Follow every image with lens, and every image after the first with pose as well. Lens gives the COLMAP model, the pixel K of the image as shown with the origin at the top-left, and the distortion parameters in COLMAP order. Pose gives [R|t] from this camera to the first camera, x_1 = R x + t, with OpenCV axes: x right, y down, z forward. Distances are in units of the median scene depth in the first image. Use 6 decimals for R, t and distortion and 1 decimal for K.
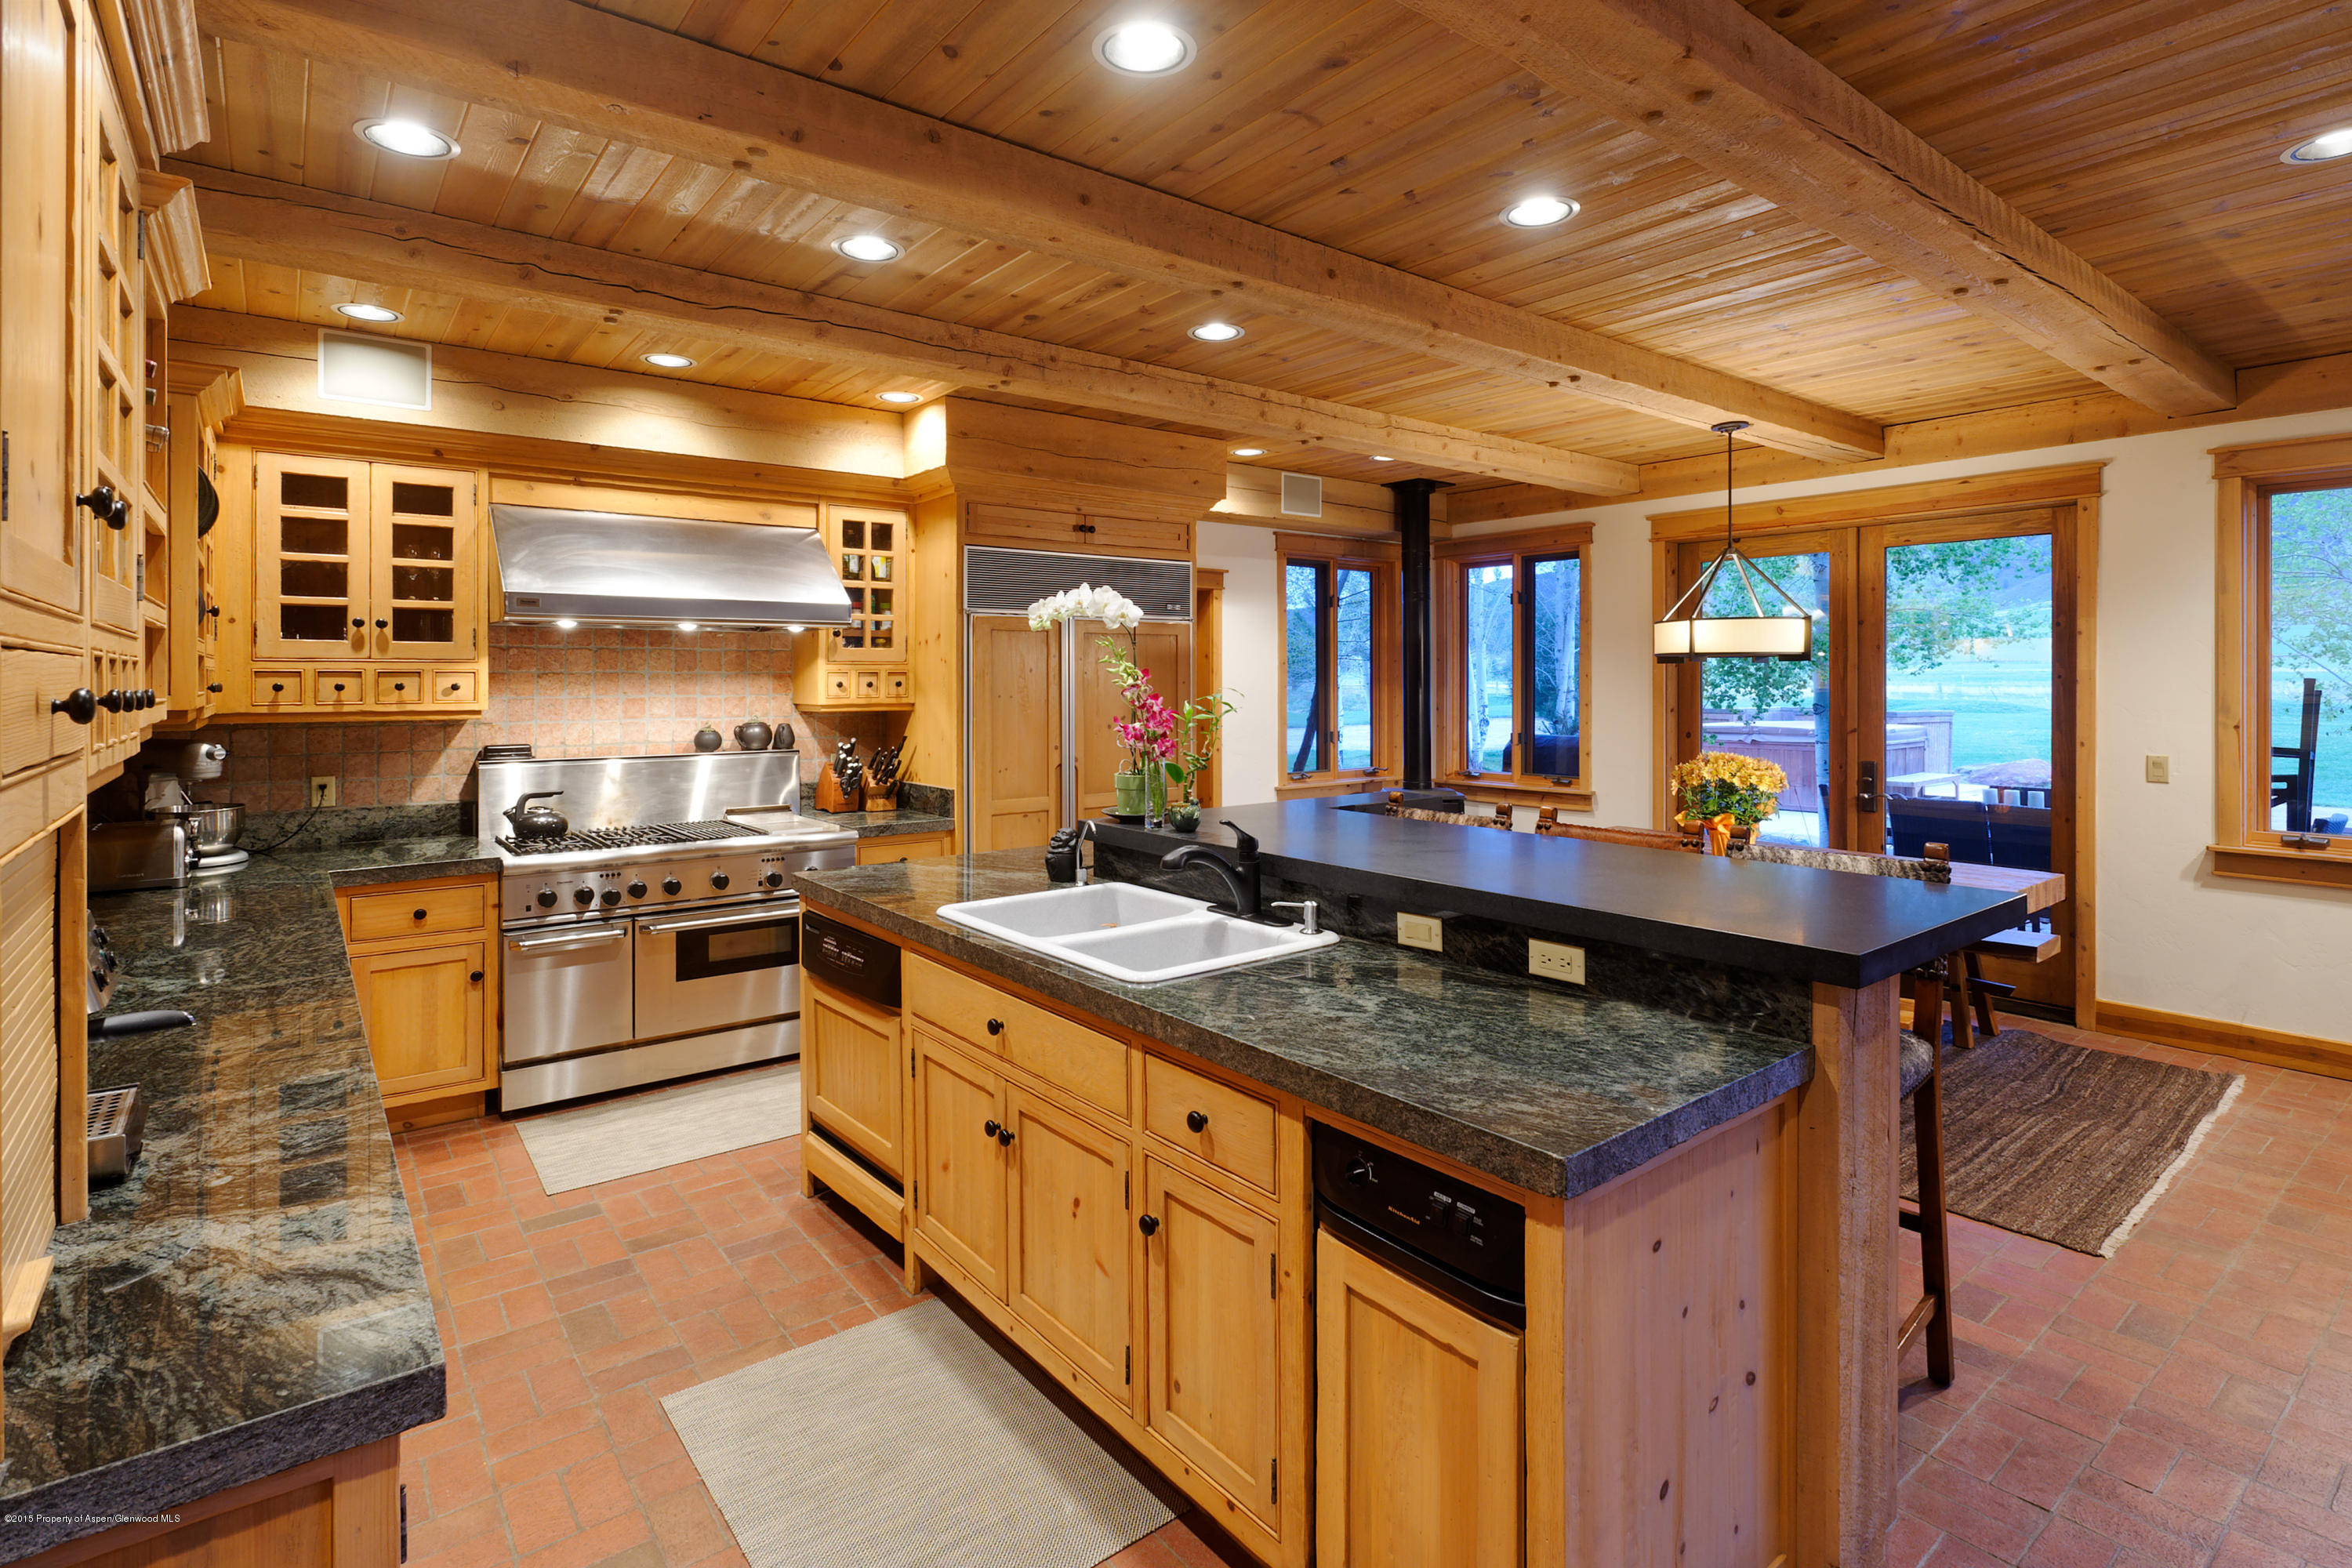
lens RADIAL K [[1092.6, 0, 1167.6], [0, 1092.6, 683.4], [0, 0, 1]] dist [0.002953, 0.000486]
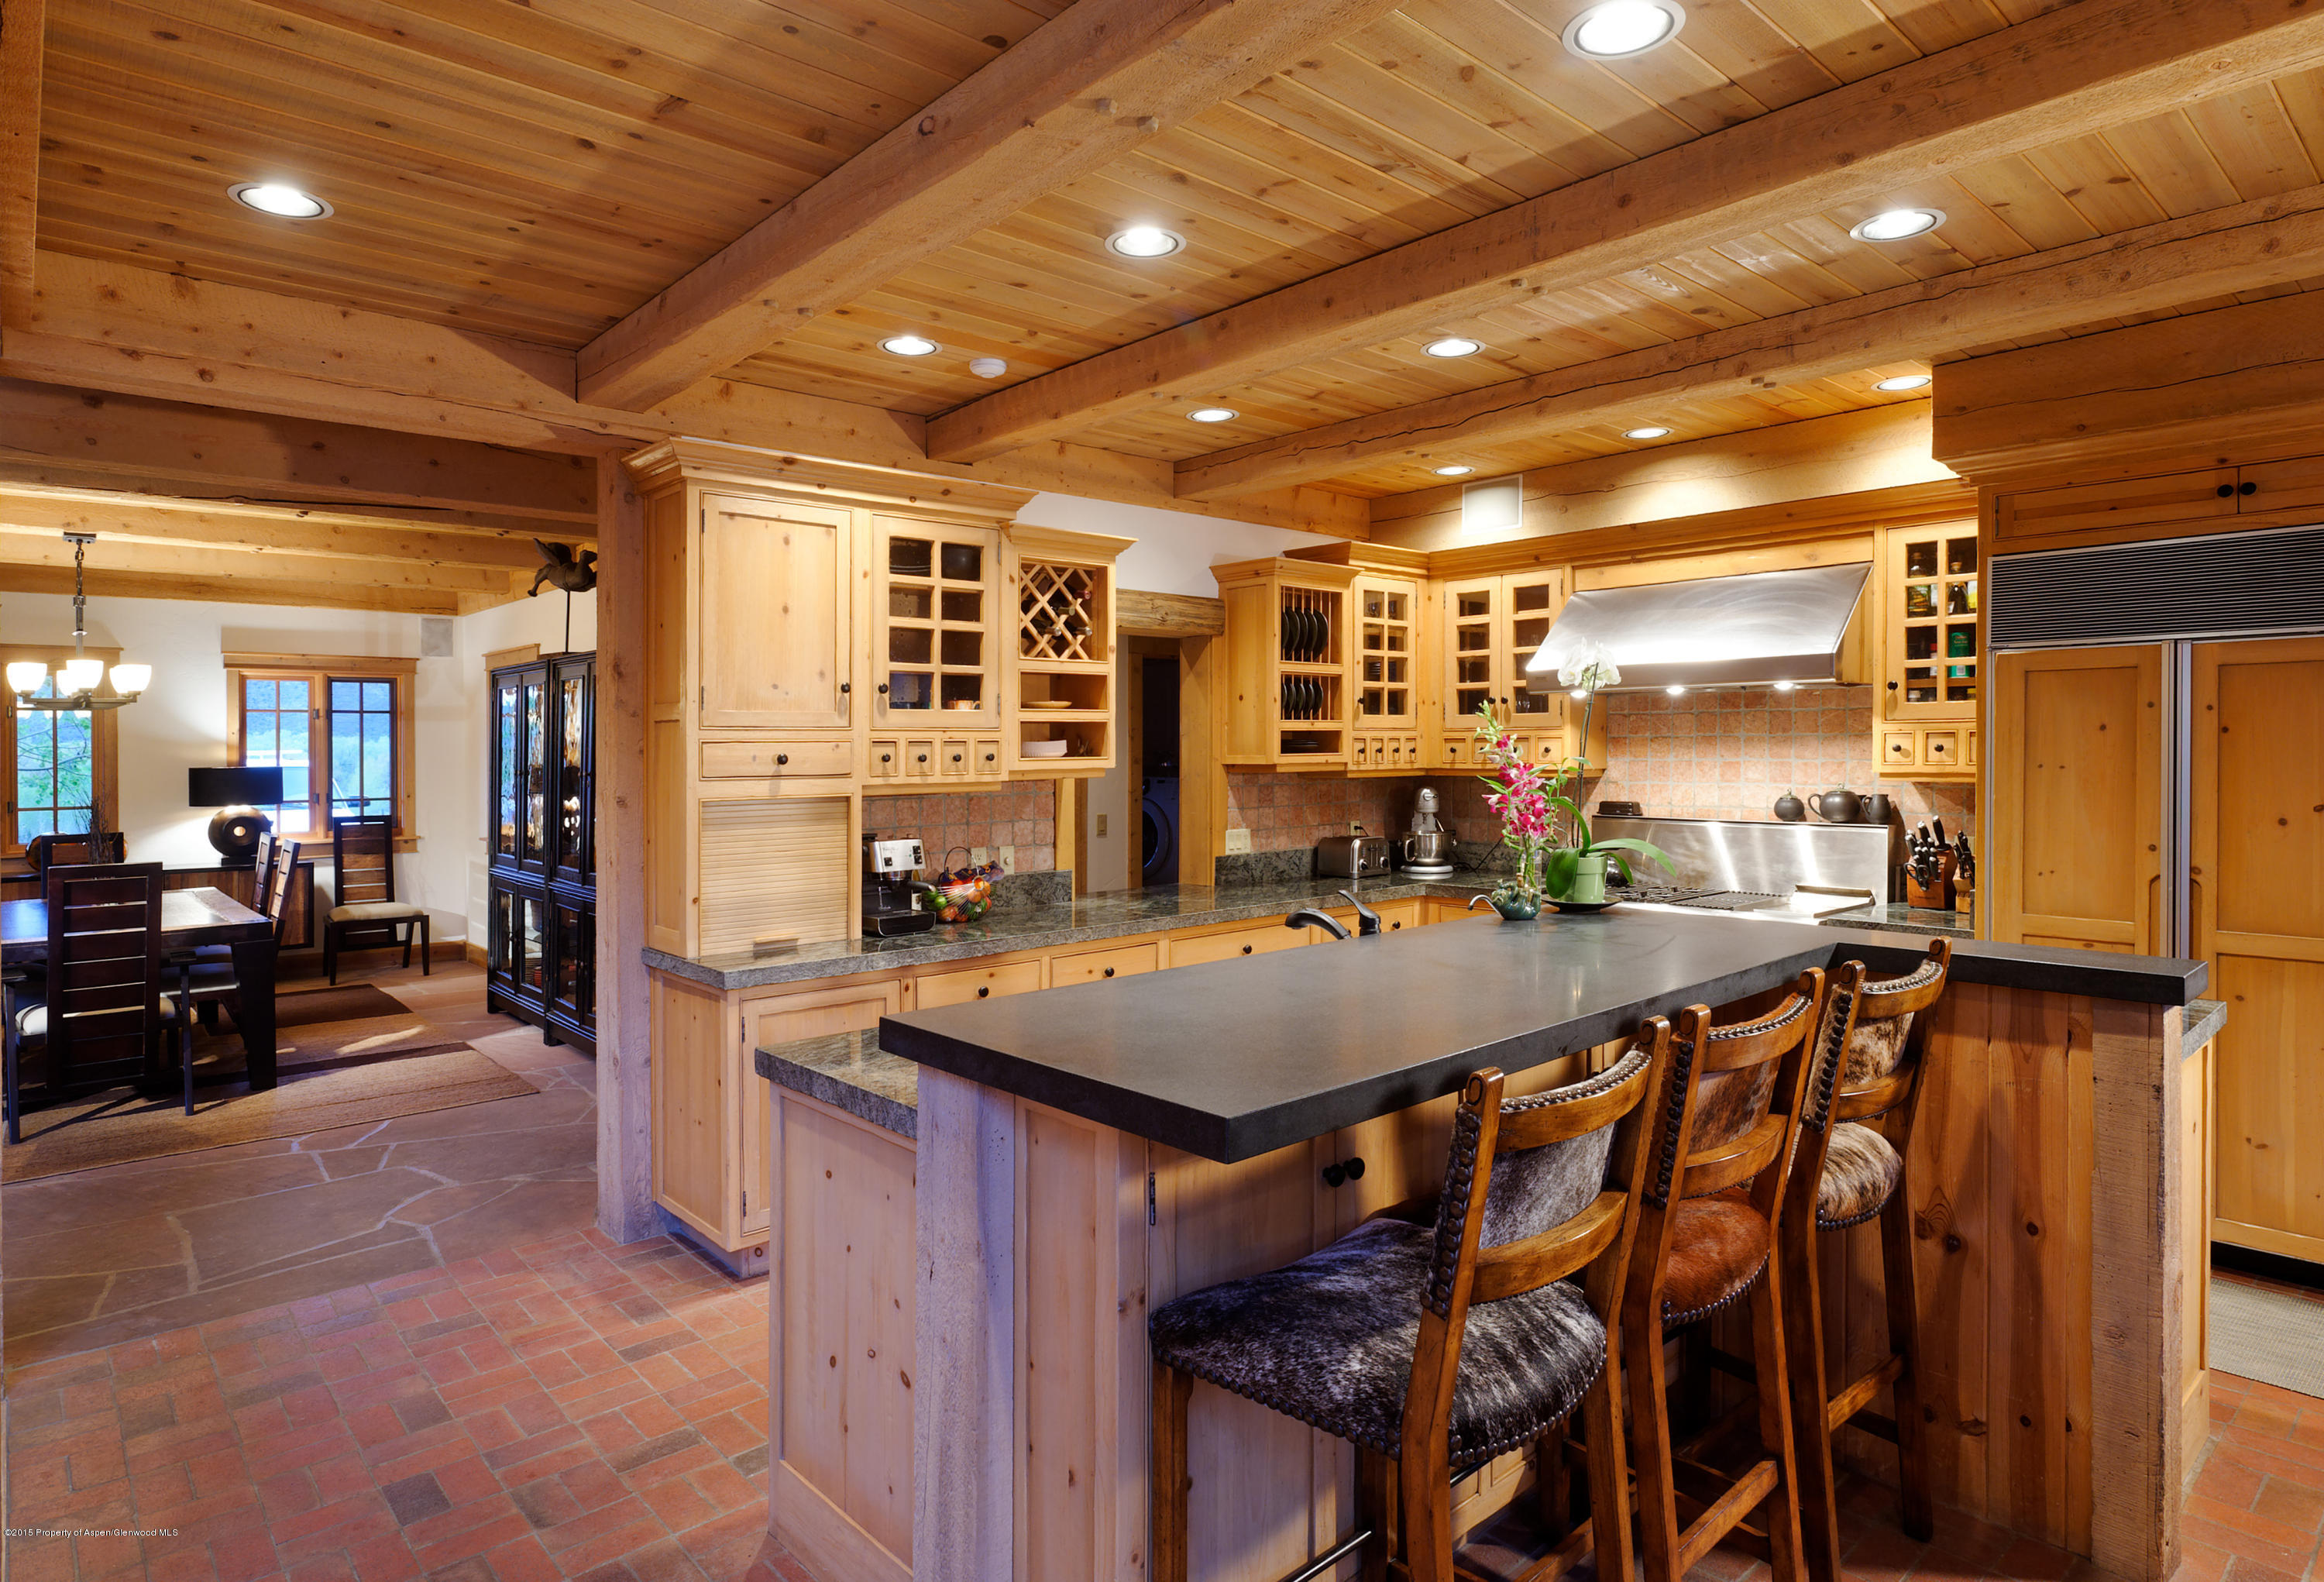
lens RADIAL K [[1322.7, 0, 1158.6], [0, 1322.7, 774.4], [0, 0, 1]] dist [-0.007846, -0.001517]
pose [[0.088270, 0.019520, -0.995905, 0.643215], [-0.001278, 0.999809, 0.019483, 0.002257], [0.996096, -0.000447, 0.088278, 0.371718]]
